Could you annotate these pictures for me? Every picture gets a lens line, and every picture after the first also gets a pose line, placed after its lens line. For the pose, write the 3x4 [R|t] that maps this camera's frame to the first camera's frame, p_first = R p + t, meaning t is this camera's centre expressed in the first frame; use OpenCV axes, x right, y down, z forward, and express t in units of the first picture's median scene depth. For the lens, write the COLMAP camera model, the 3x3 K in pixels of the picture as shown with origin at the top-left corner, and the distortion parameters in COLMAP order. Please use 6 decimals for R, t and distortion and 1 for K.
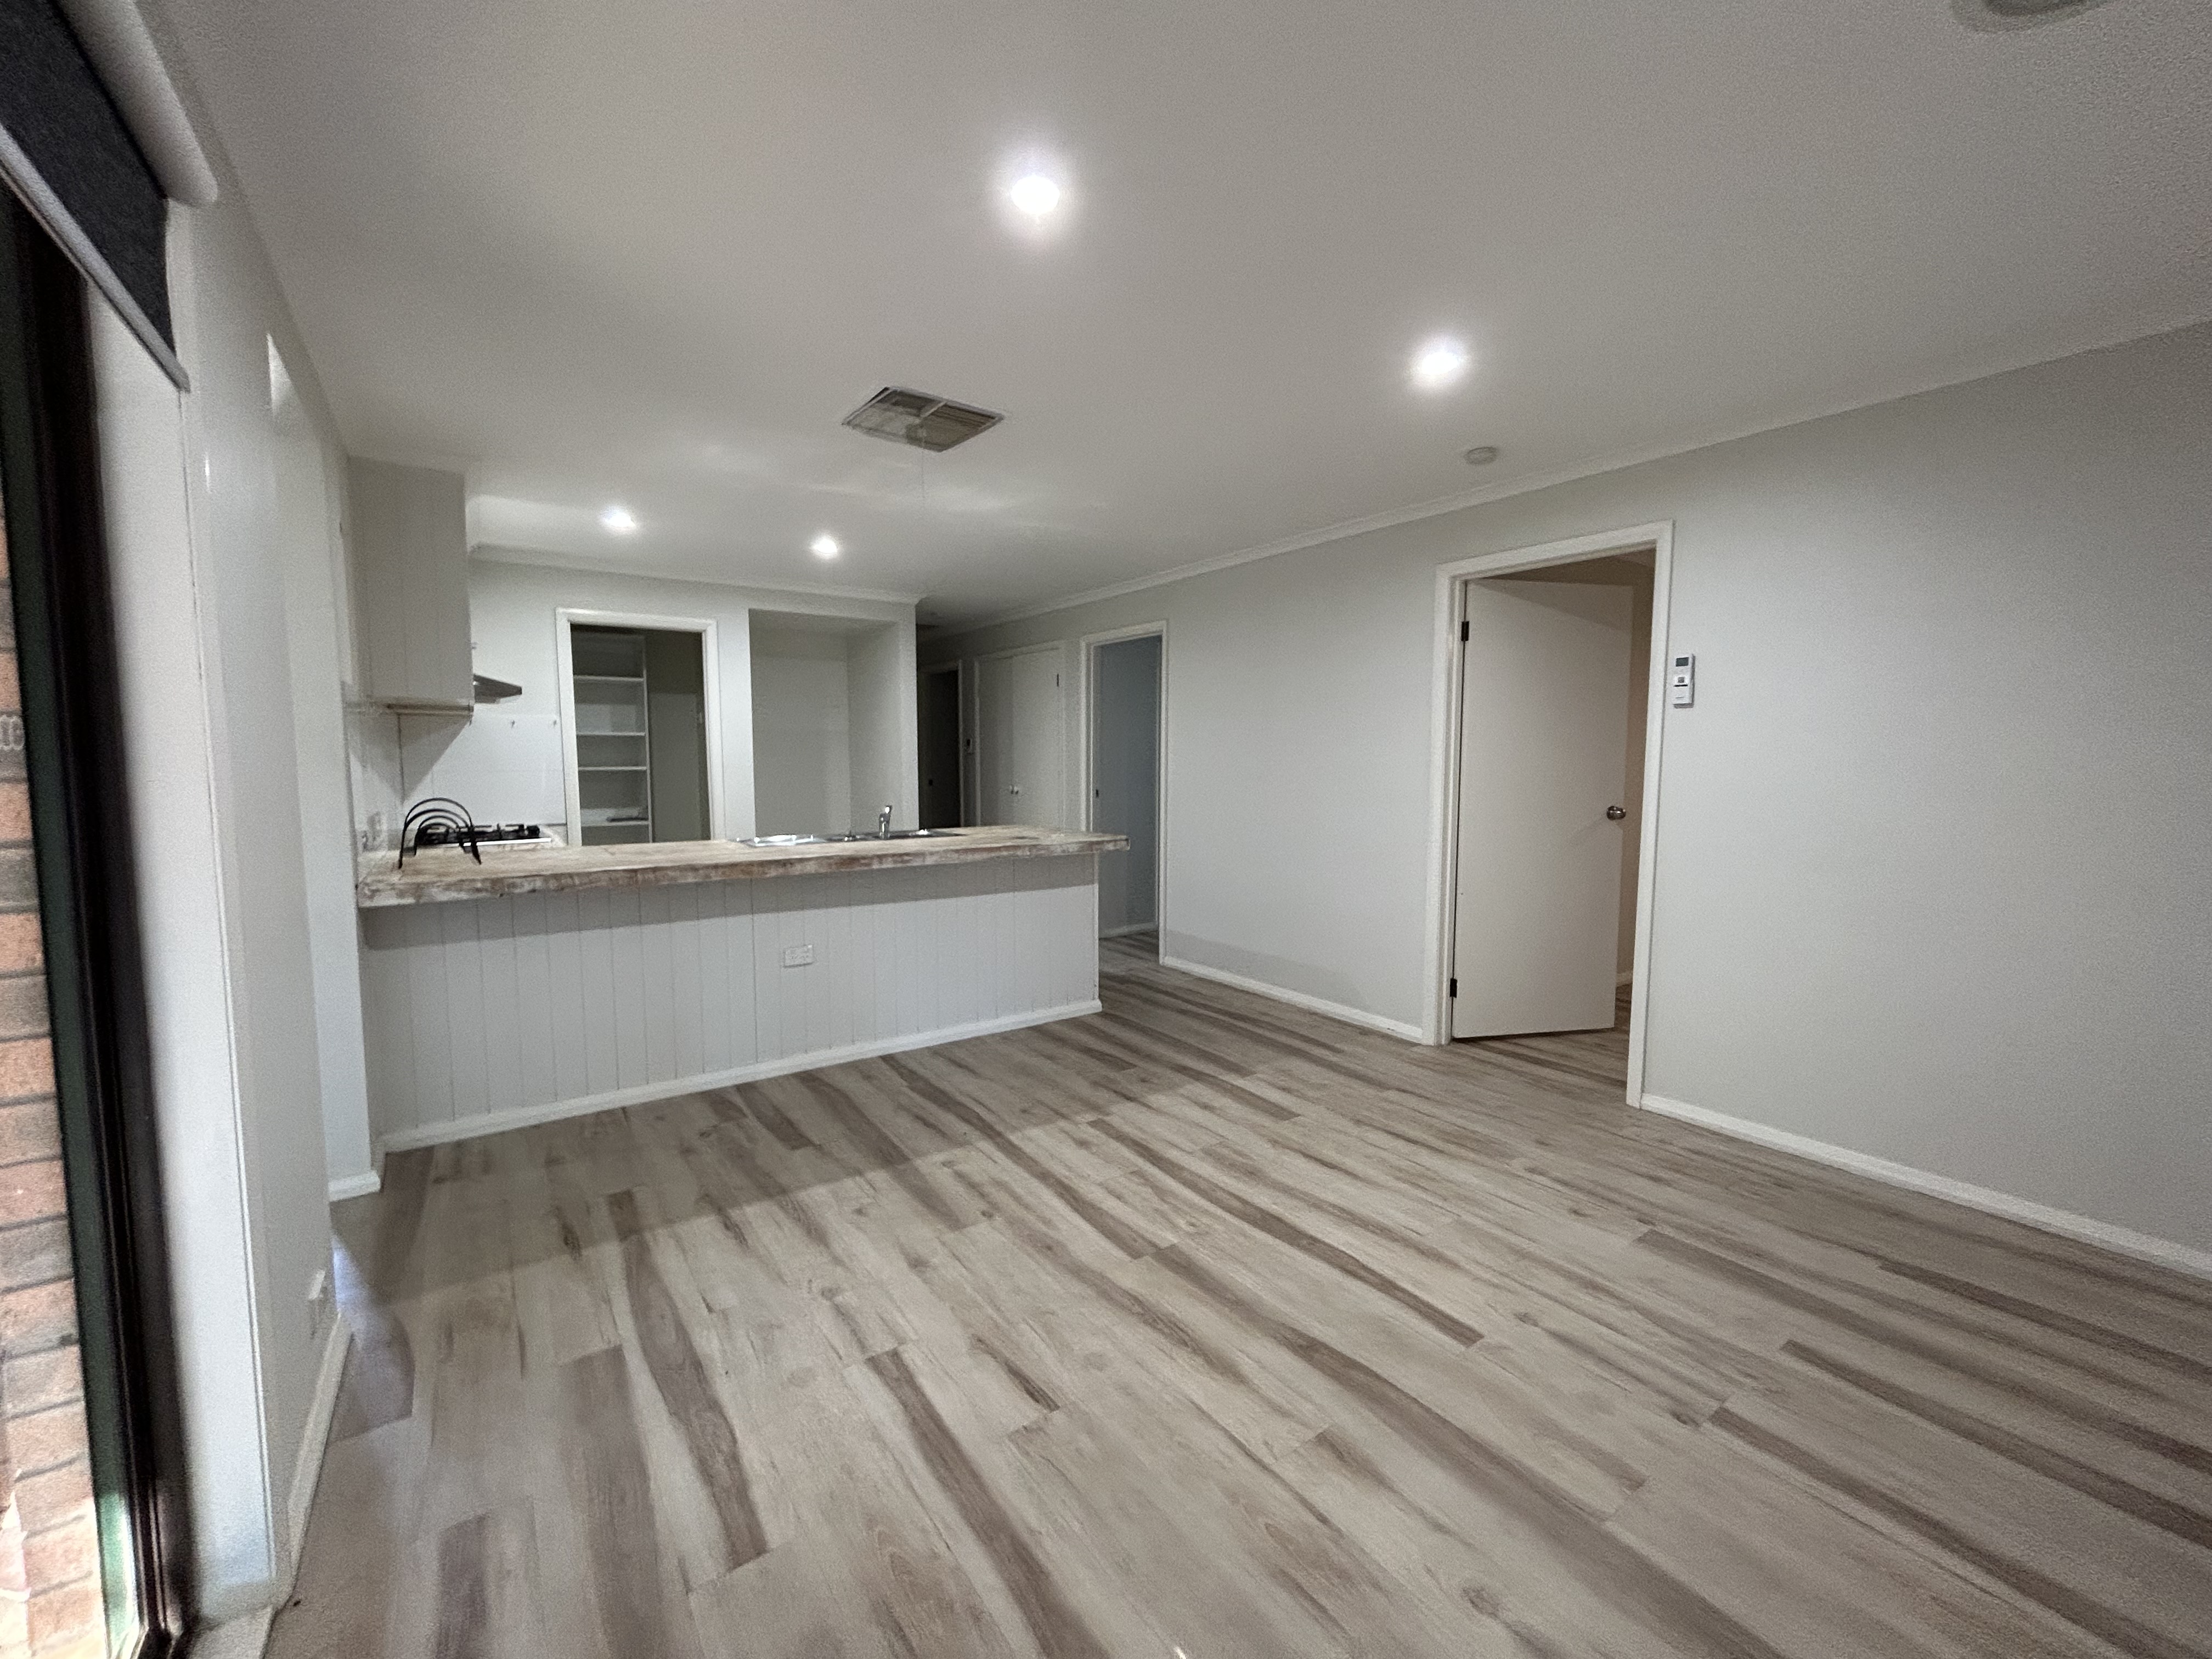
lens RADIAL K [[891.5, 0, 1109.5], [0, 891.5, 825.9], [0, 0, 1]] dist [0.001834, 0.000301]
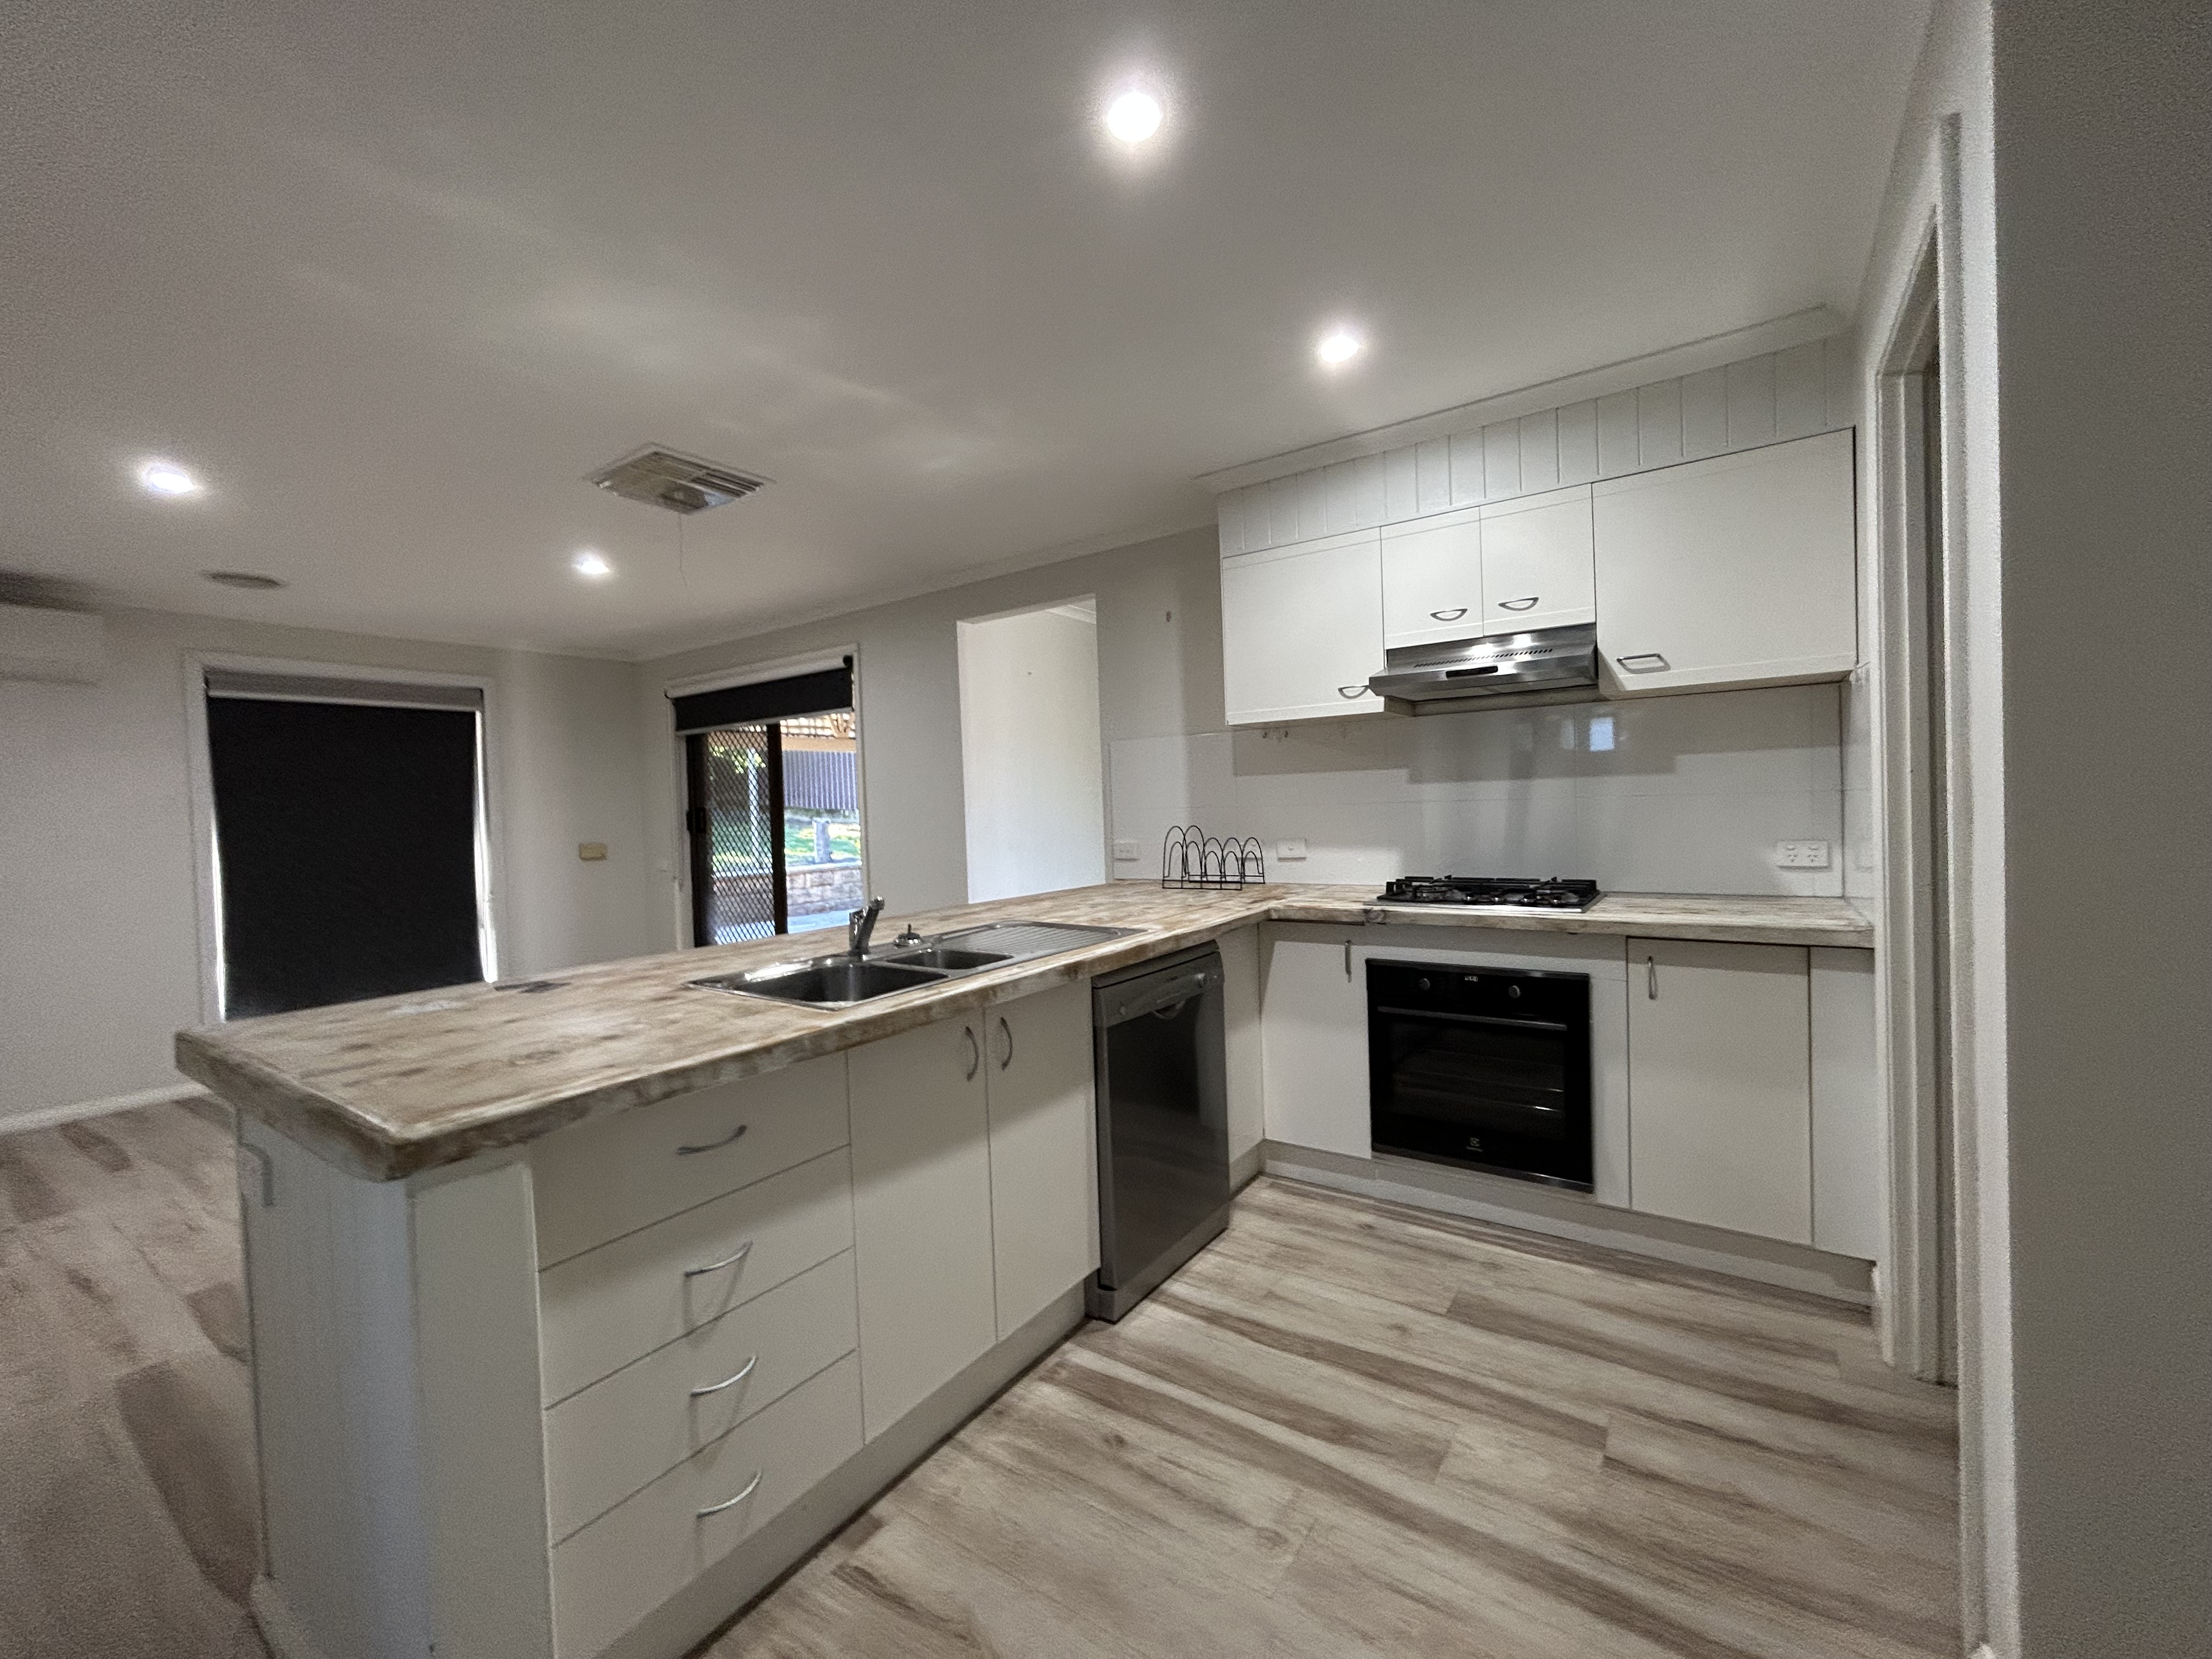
lens RADIAL K [[891.5, 0, 1109.5], [0, 891.5, 825.9], [0, 0, 1]] dist [0.001834, 0.000301]
pose [[-0.941506, 0.039247, -0.334704, -0.325224], [0.006698, 0.995178, 0.097853, -0.157973], [0.336930, 0.089887, -0.937229, 2.223216]]
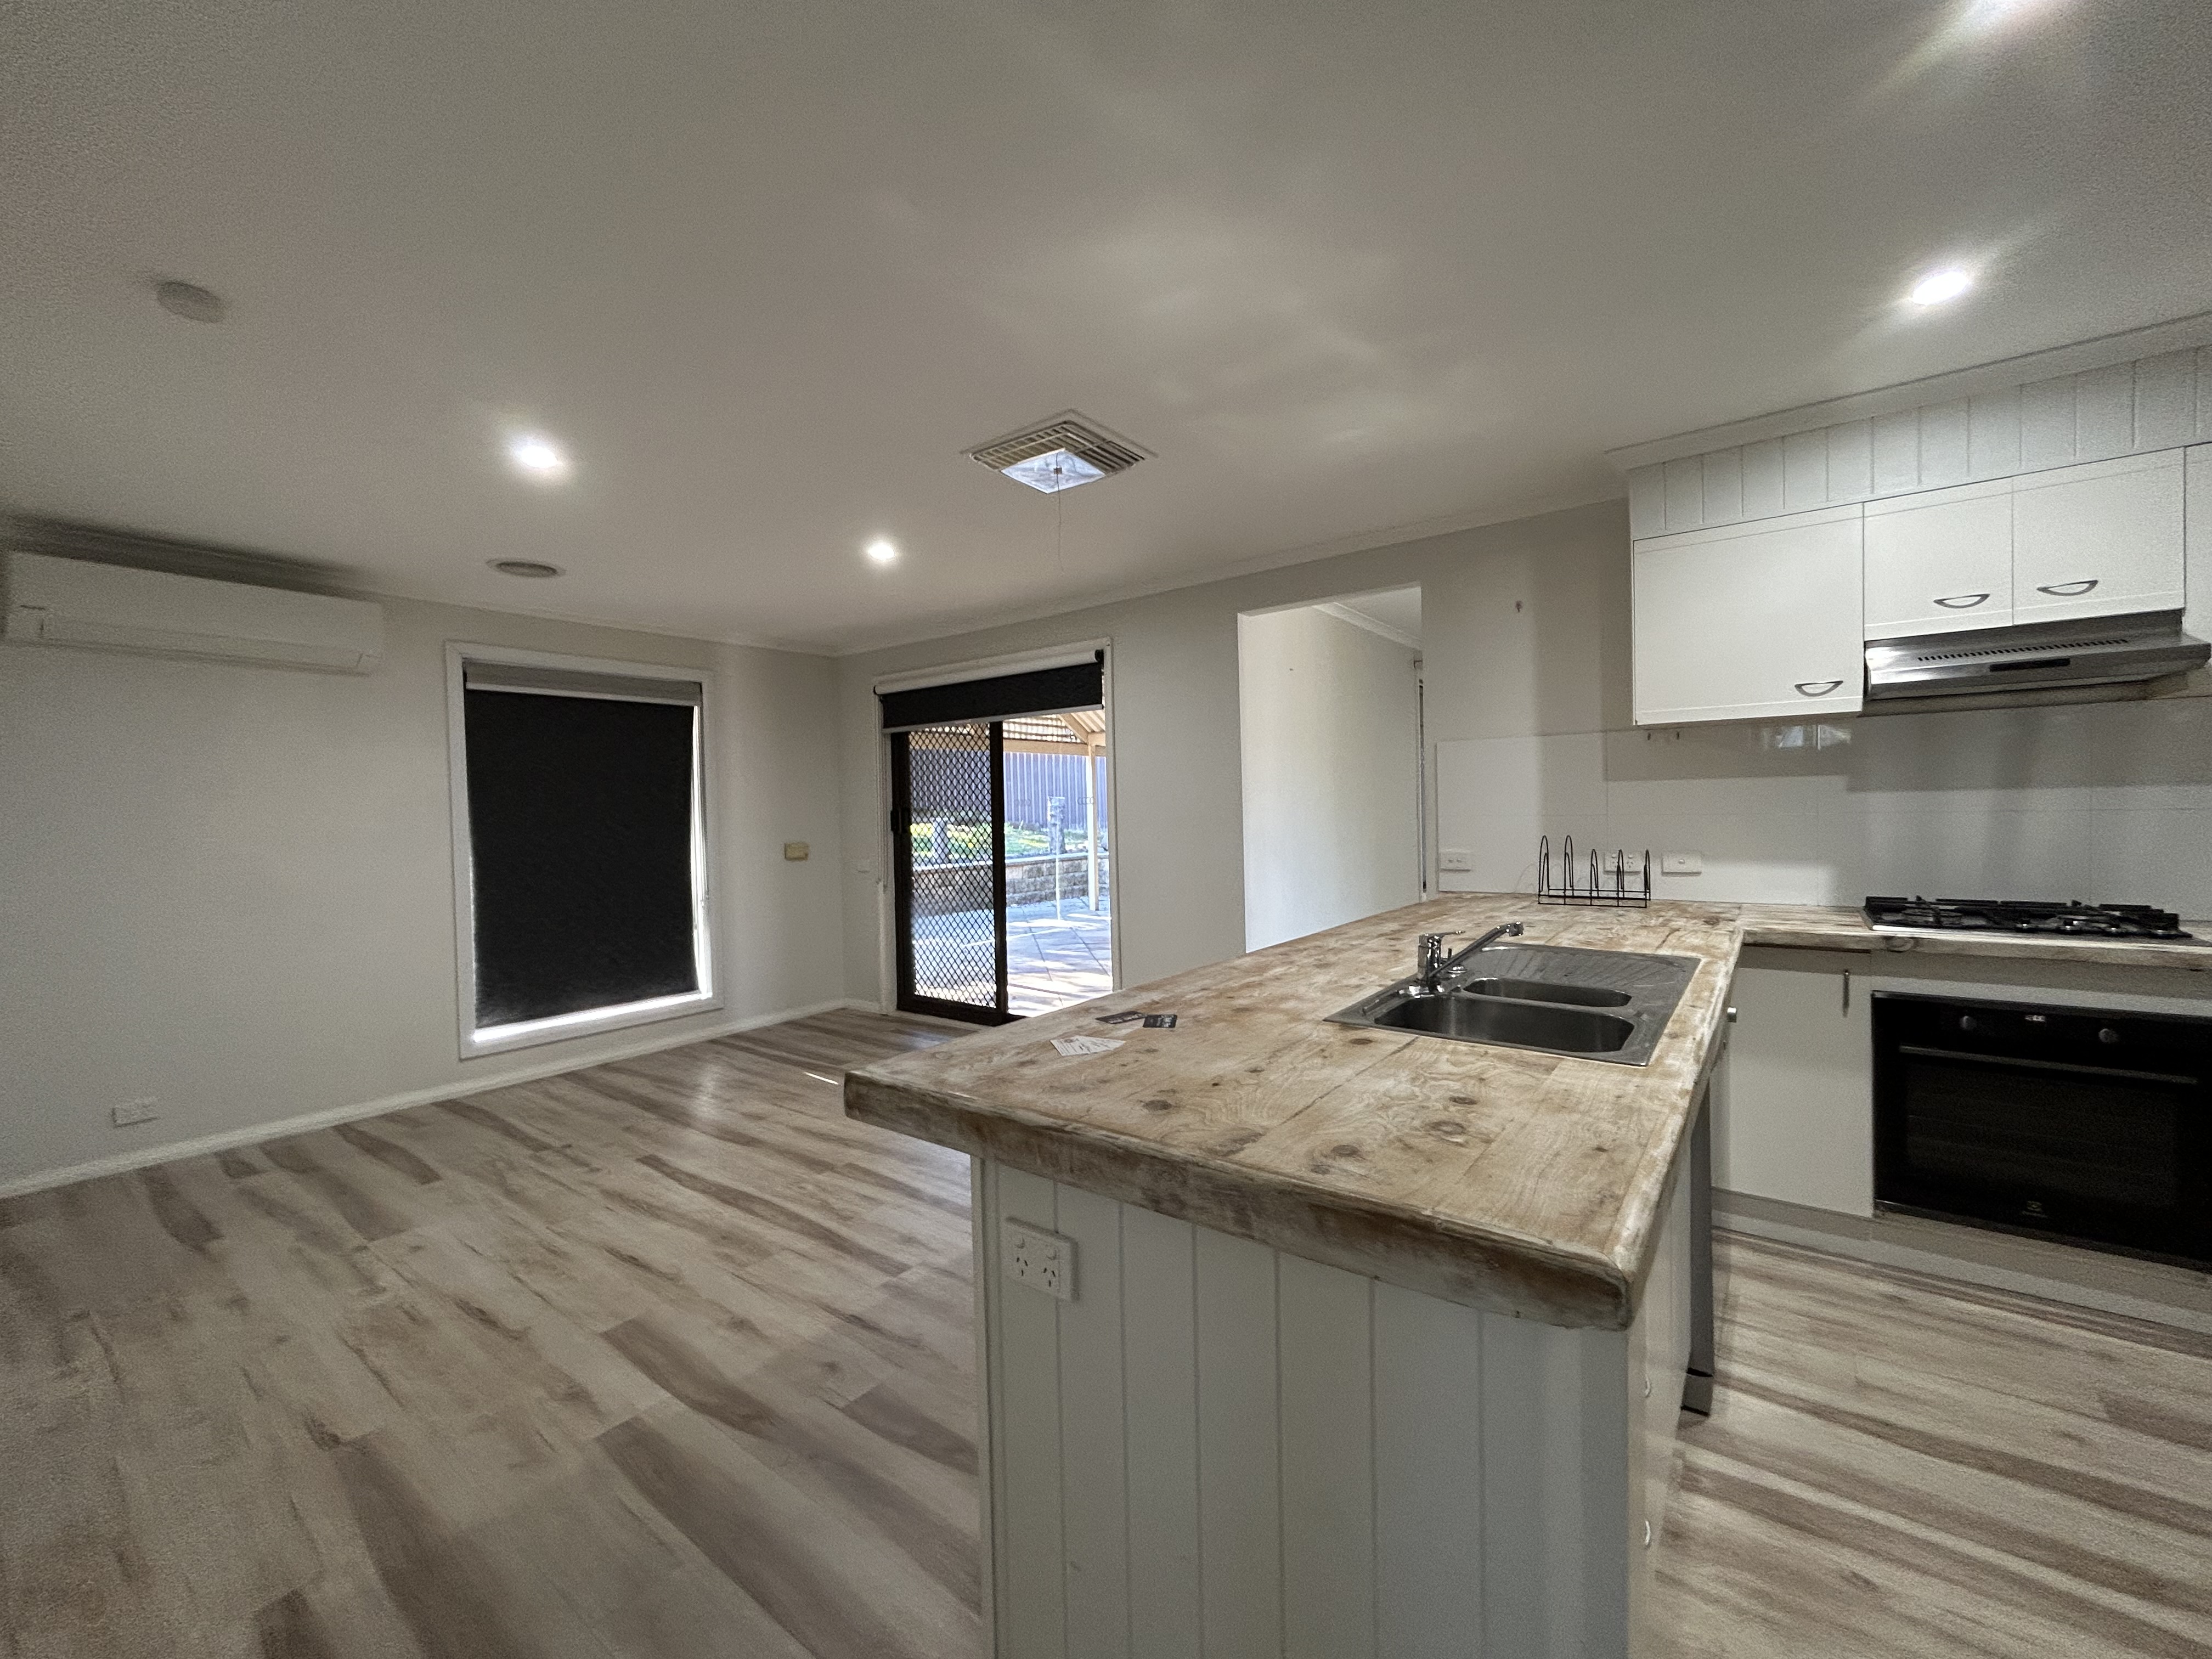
lens RADIAL K [[886.5, 0, 1106.0], [0, 886.5, 829.5], [0, 0, 1]] dist [0.000621, 0.000447]
pose [[-0.953659, 0.028667, -0.299522, 0.039211], [-0.001725, 0.994914, 0.100716, -0.156112], [0.300886, 0.096565, -0.948759, 1.995145]]
